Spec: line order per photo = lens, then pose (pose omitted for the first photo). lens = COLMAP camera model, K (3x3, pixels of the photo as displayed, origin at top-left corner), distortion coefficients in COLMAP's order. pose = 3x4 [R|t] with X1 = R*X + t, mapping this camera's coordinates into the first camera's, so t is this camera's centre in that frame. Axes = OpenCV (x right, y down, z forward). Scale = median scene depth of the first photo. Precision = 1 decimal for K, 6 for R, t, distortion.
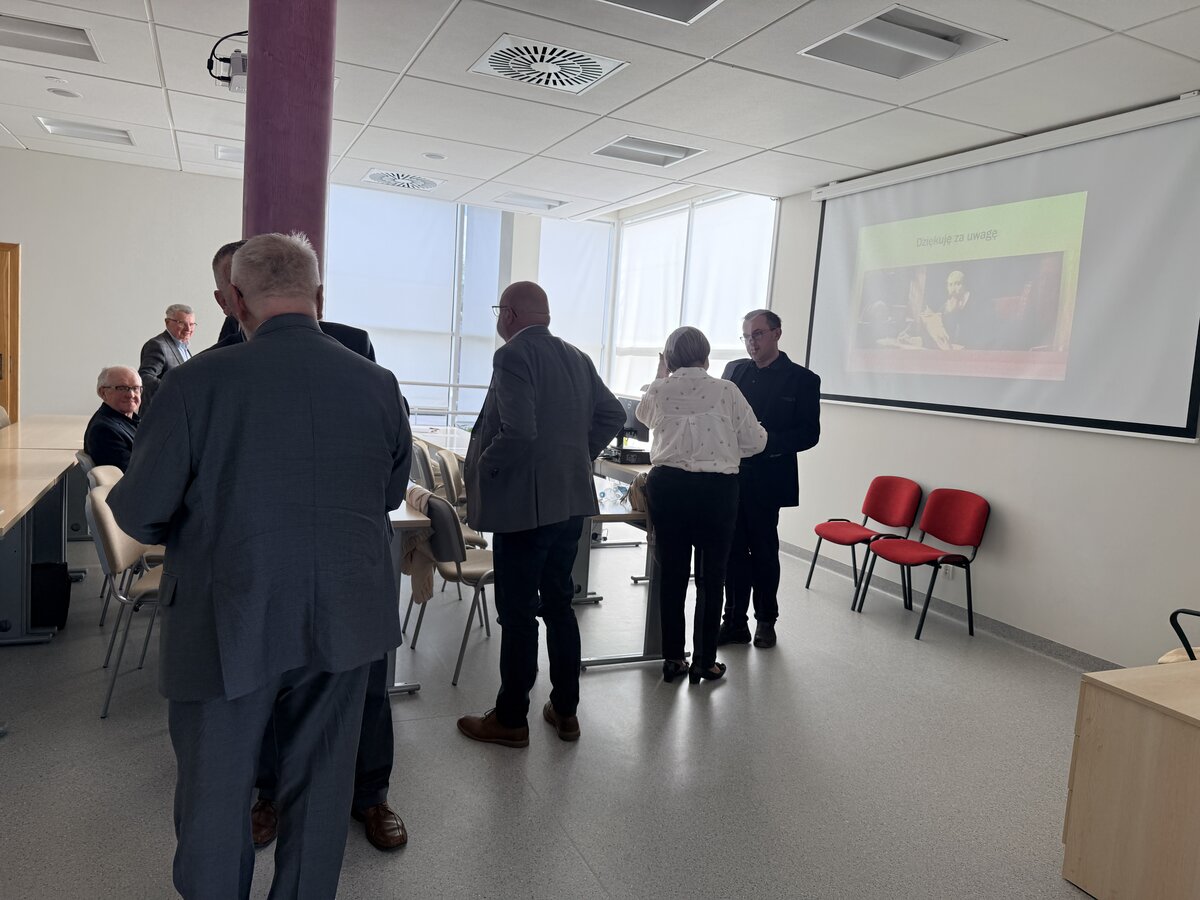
lens RADIAL K [[838.5, 0, 600.0], [0, 838.5, 450.0], [0, 0, 1]] dist [0.065050, -0.077963]
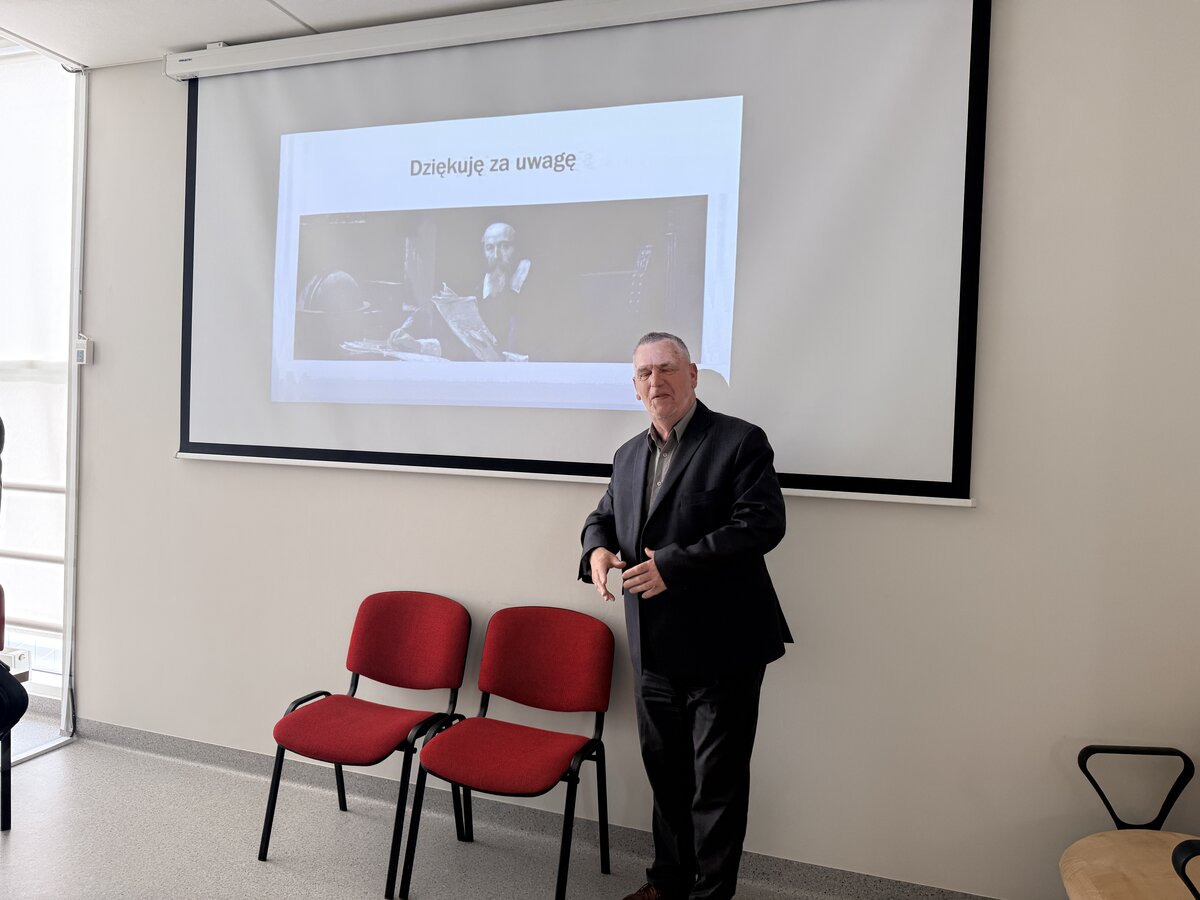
lens RADIAL K [[838.5, 0, 600.0], [0, 838.5, 450.0], [0, 0, 1]] dist [0.065050, -0.077963]
pose [[0.676152, -0.055928, 0.734636, 0.040392], [0.085644, 0.996321, -0.002976, -0.049118], [-0.731767, 0.064930, 0.678455, 0.546354]]
